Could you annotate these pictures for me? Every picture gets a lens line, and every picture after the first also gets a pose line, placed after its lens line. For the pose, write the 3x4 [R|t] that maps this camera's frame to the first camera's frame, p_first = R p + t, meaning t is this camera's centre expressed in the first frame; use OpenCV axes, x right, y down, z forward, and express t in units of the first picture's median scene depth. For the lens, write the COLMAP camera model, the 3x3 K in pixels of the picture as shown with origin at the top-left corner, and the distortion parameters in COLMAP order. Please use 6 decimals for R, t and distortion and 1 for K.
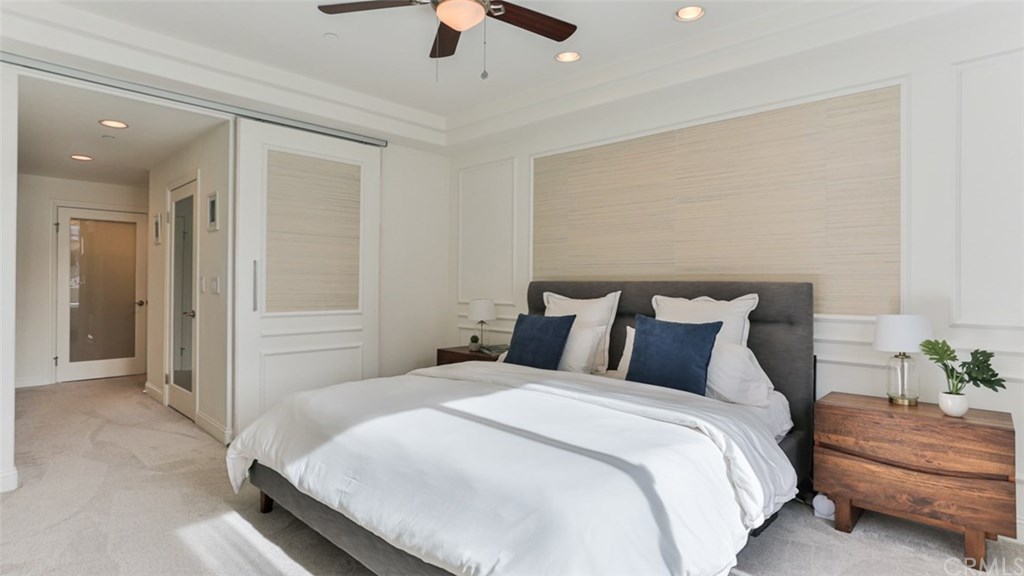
lens RADIAL K [[526.1, 0, 506.9], [0, 526.1, 283.9], [0, 0, 1]] dist [-0.053440, 0.036117]
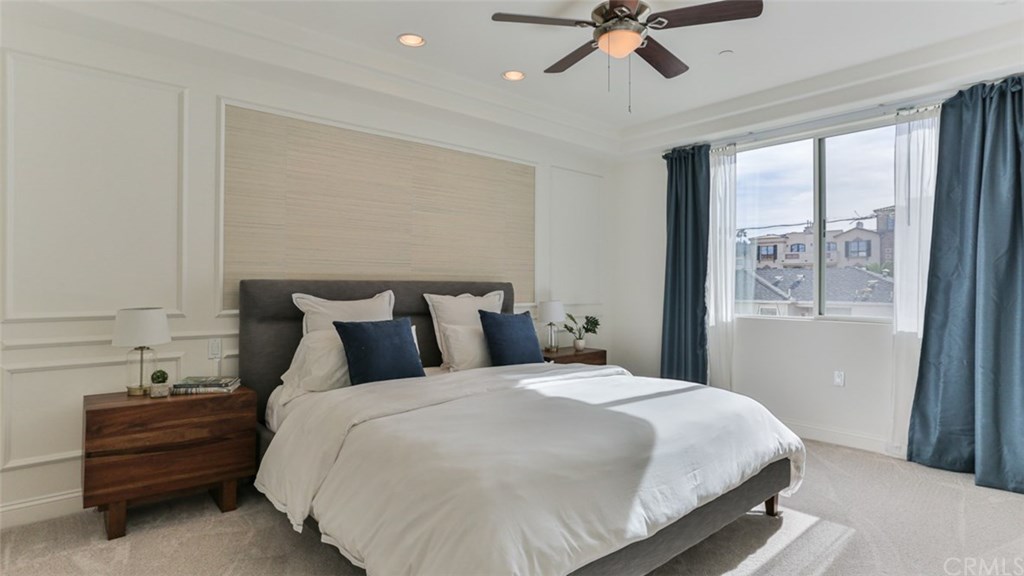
lens RADIAL K [[526.1, 0, 506.9], [0, 526.1, 283.9], [0, 0, 1]] dist [-0.053440, 0.036117]
pose [[0.101777, -0.007756, 0.994777, -0.739221], [-0.007136, 0.999938, 0.008526, -0.008829], [-0.994782, -0.007966, 0.101716, 0.675956]]
